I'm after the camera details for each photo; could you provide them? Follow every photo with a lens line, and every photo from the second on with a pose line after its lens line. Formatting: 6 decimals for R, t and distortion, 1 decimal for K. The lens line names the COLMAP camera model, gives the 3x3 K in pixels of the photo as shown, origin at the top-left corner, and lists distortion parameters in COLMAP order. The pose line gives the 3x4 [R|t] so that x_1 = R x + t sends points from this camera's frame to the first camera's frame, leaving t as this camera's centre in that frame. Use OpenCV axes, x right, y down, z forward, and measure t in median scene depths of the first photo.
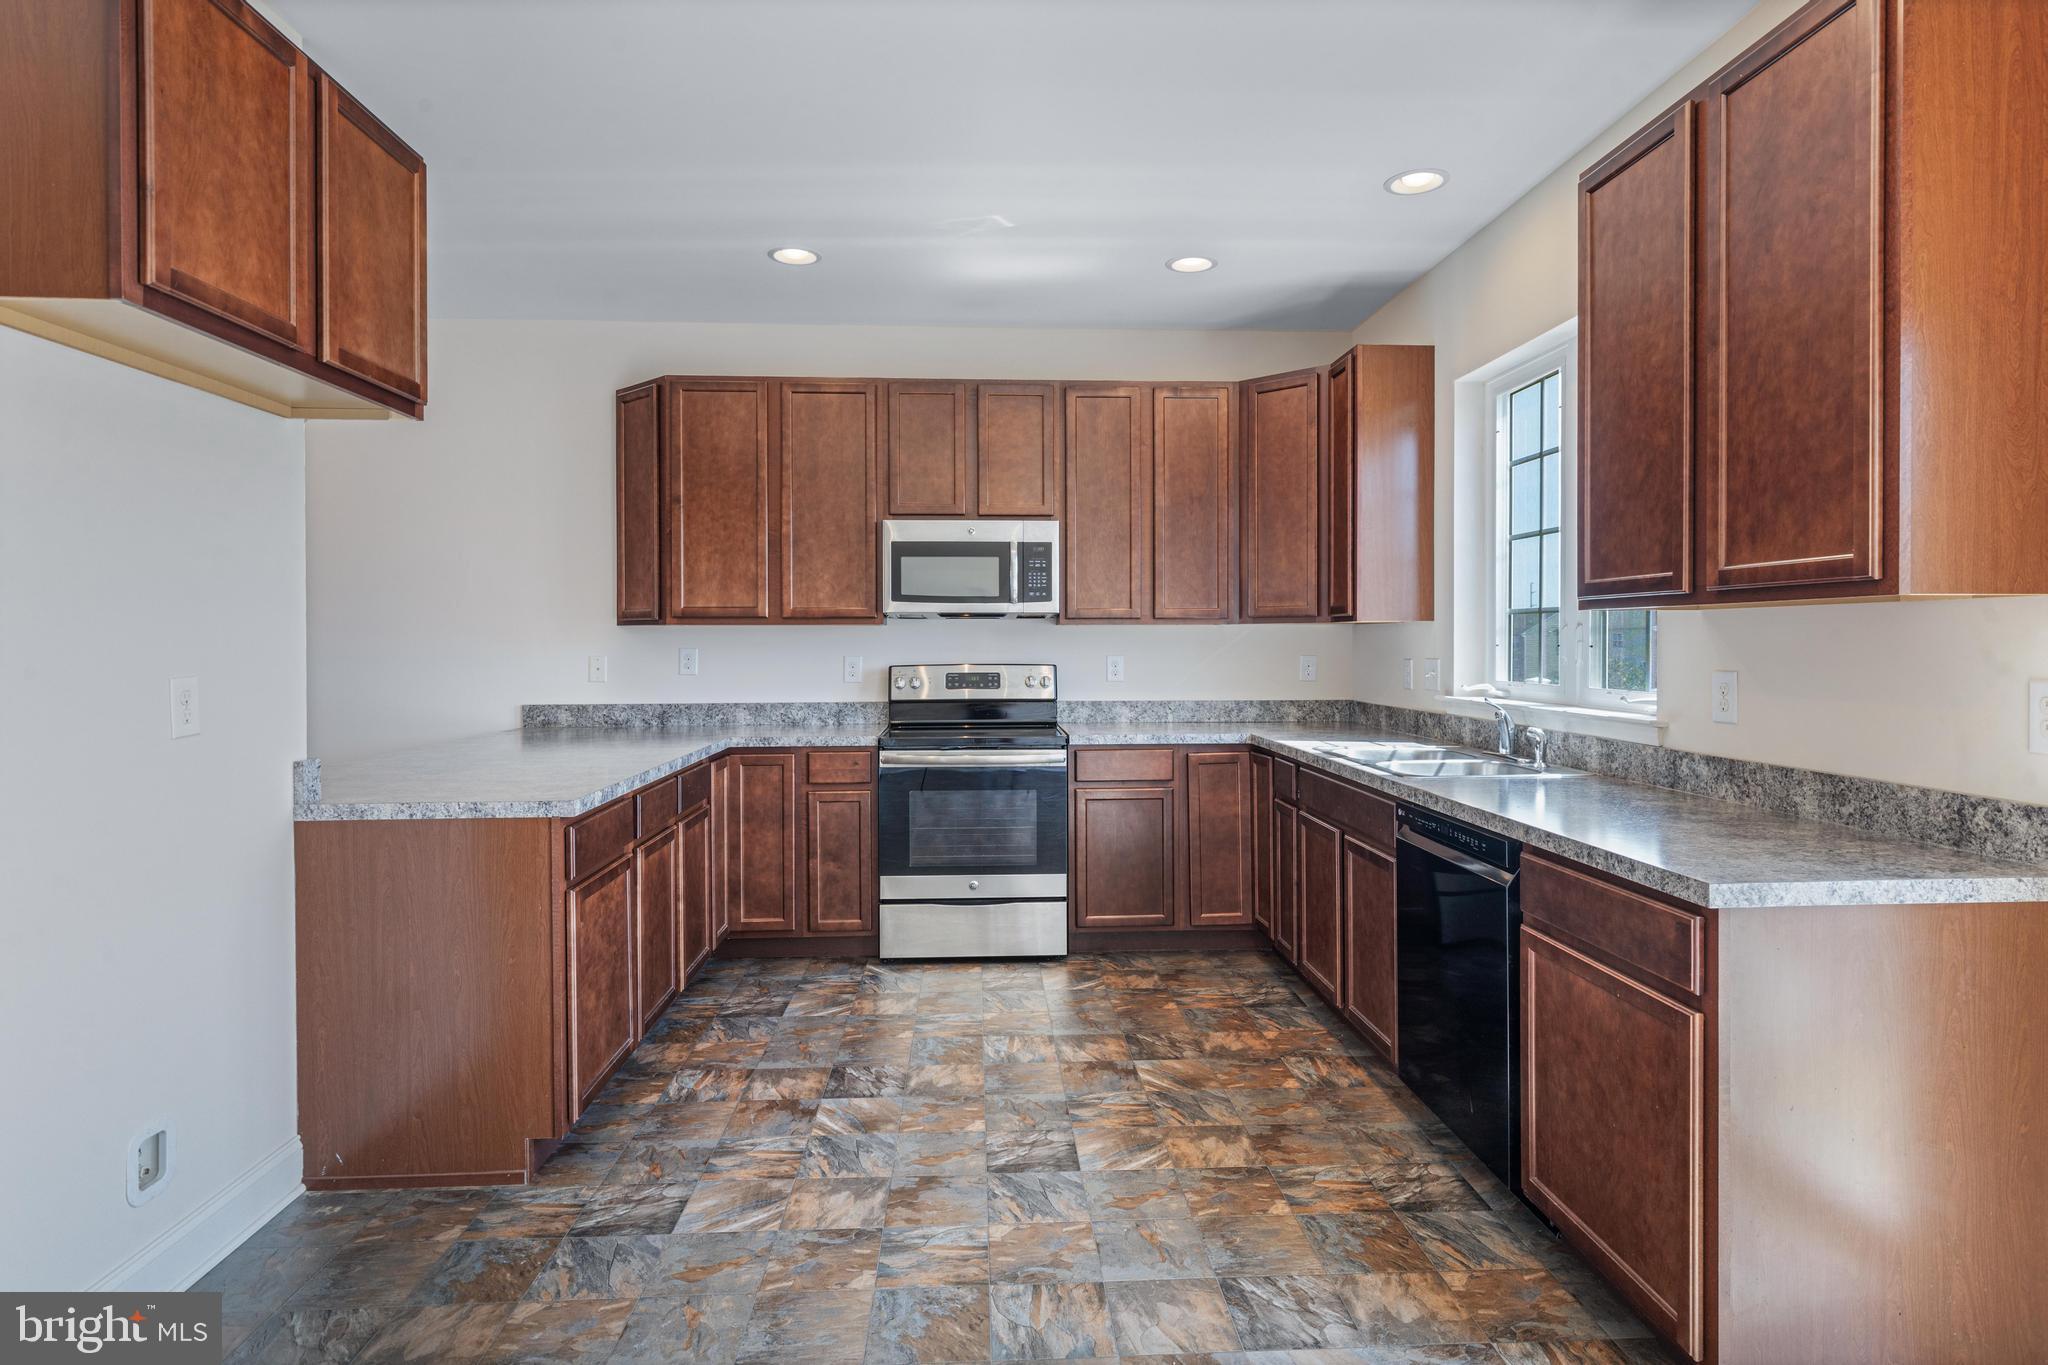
lens RADIAL K [[1101.3, 0, 1036.5], [0, 1101.3, 653.6], [0, 0, 1]] dist [-0.023399, 0.000107]
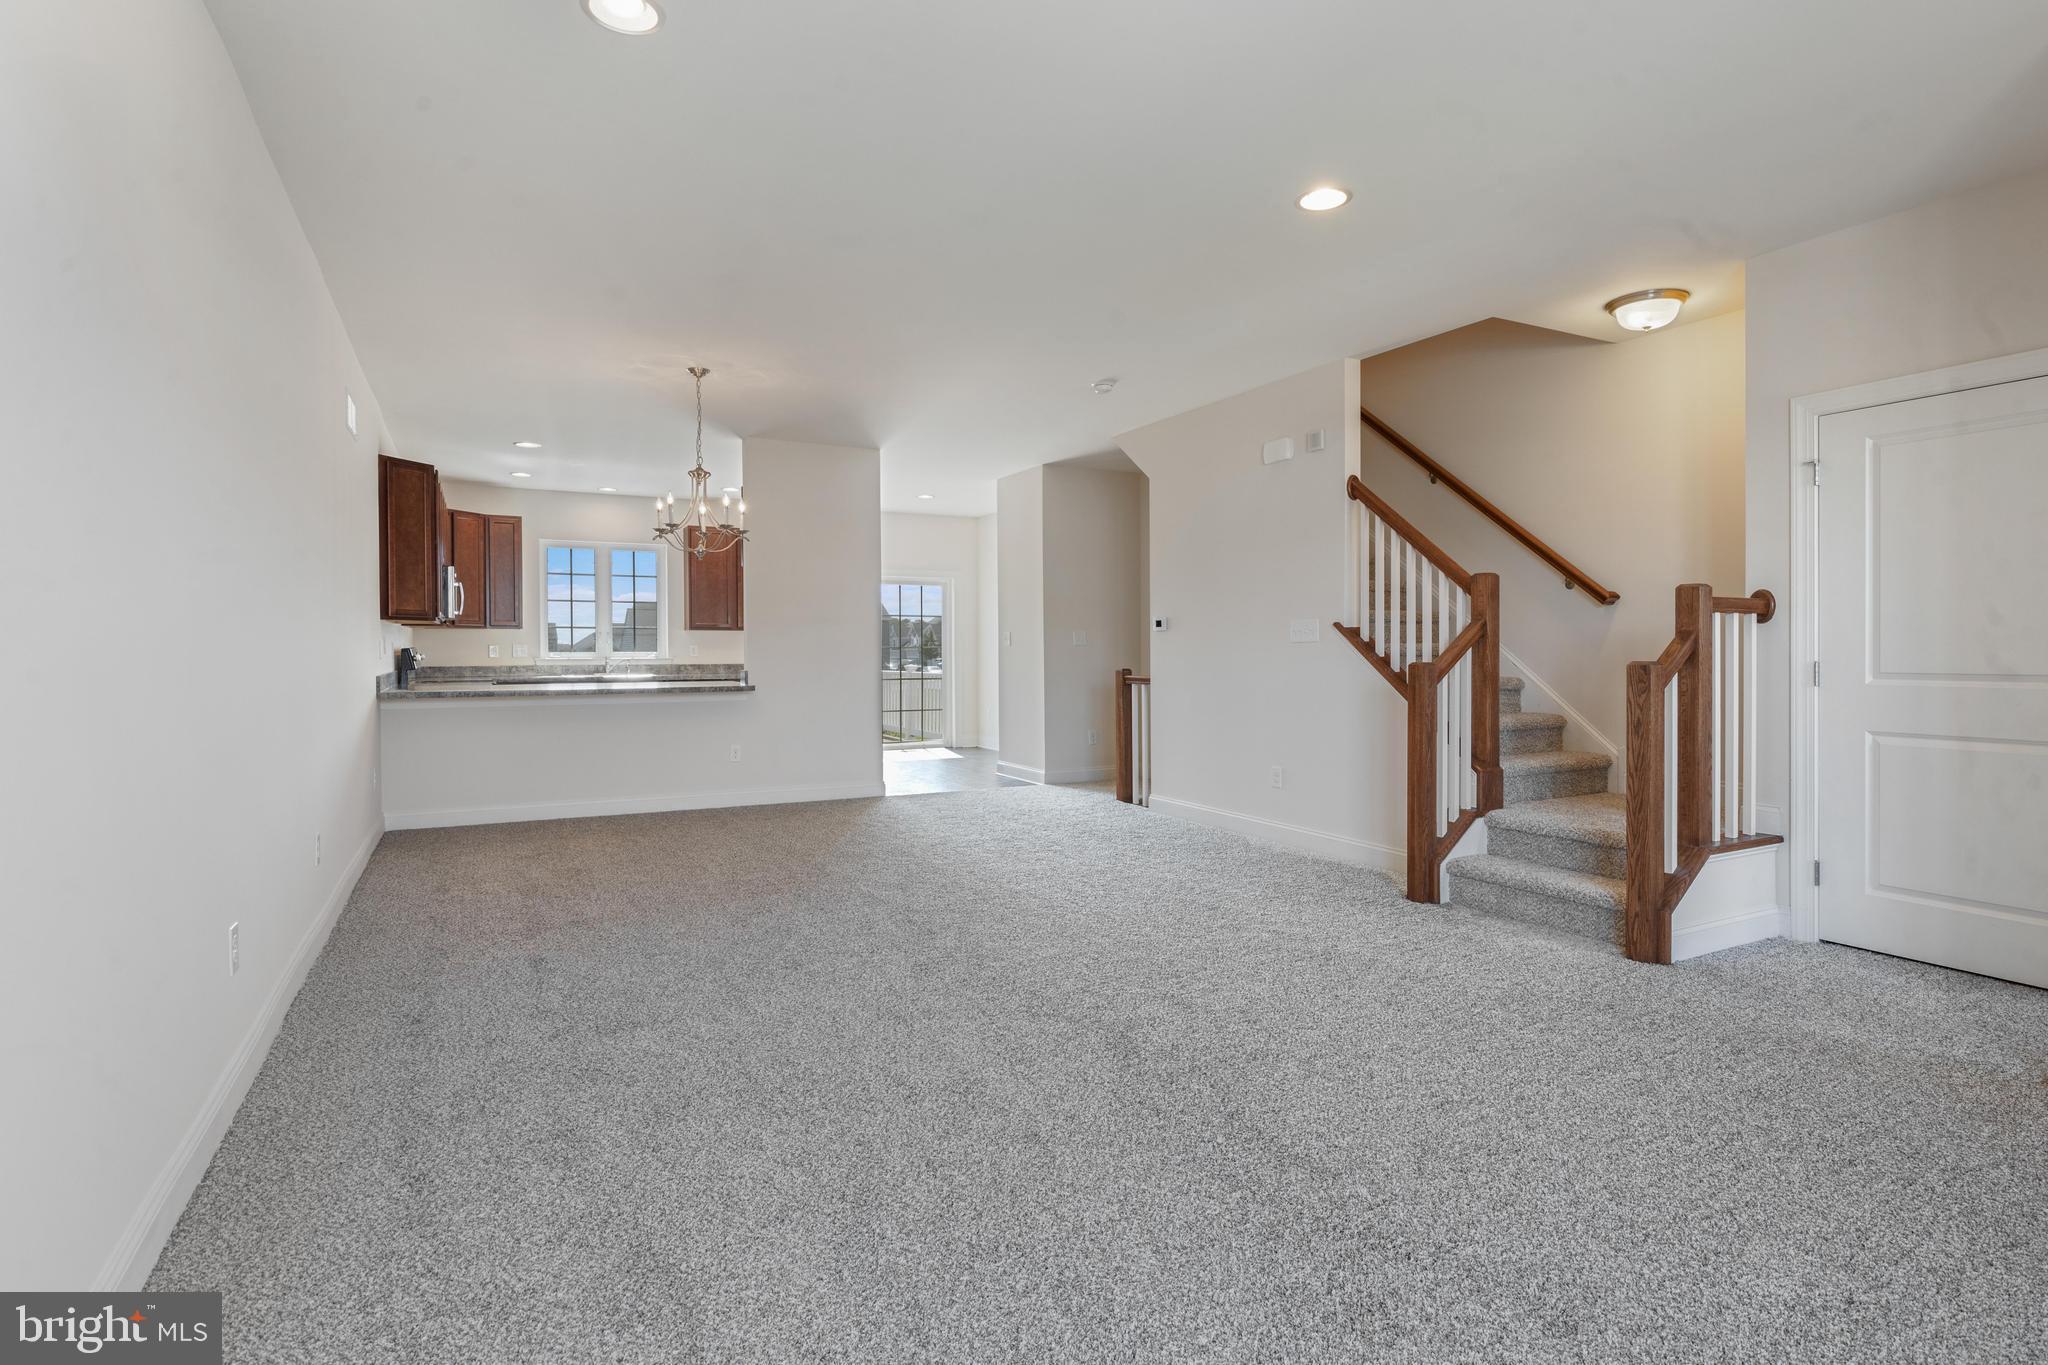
lens RADIAL K [[1034.3, 0, 1004.0], [0, 1034.3, 656.0], [0, 0, 1]] dist [-0.000659, -0.000007]
pose [[-0.395636, -0.002913, 0.918403, -2.055357], [0.015783, 0.999826, 0.009970, 0.022778], [-0.918272, 0.018440, -0.395521, 0.837903]]
